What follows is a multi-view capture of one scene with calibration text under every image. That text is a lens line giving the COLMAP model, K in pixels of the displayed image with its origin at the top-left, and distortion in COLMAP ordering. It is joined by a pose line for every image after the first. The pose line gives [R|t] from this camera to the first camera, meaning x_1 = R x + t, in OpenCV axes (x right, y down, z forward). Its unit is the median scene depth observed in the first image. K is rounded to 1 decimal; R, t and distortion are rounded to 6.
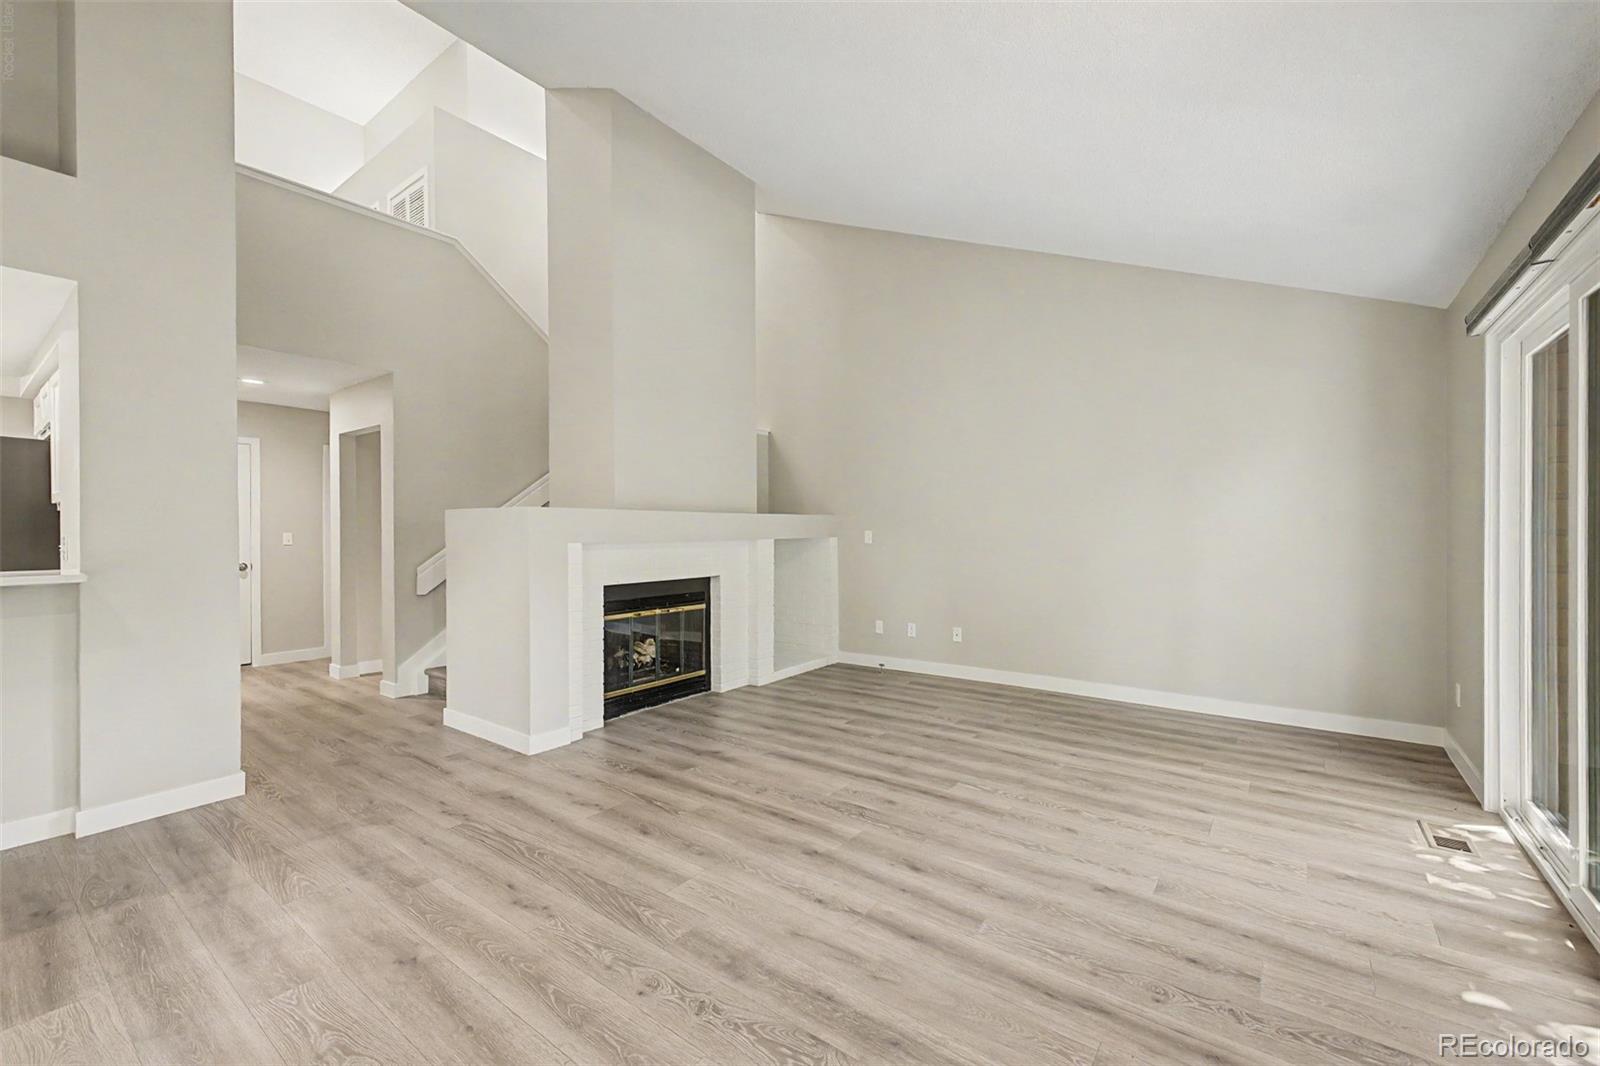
lens RADIAL K [[654.4, 0, 841.5], [0, 654.4, 535.4], [0, 0, 1]] dist [-0.003614, -0.000483]
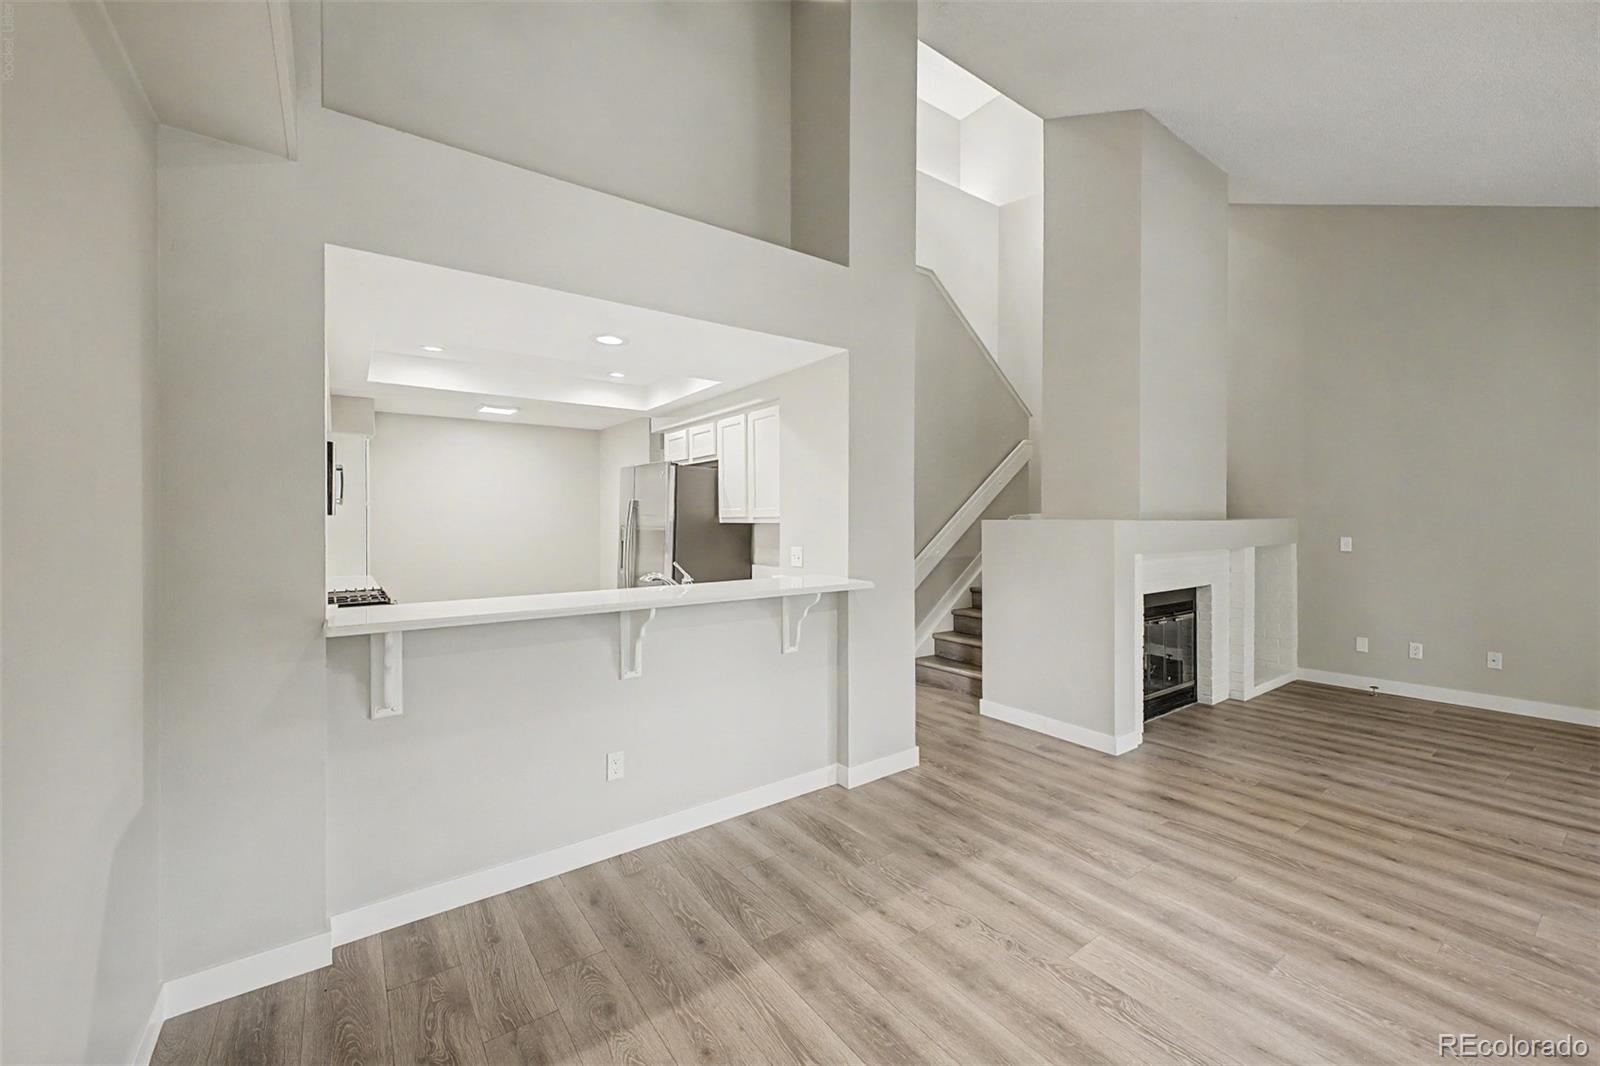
lens RADIAL K [[654.4, 0, 803.1], [0, 654.4, 525.7], [0, 0, 1]] dist [-0.003614, -0.000483]
pose [[0.941762, 0.002177, -0.336273, -0.611944], [-0.002837, 0.999995, -0.001472, -0.033311], [0.336268, 0.002340, 0.941763, -0.169688]]
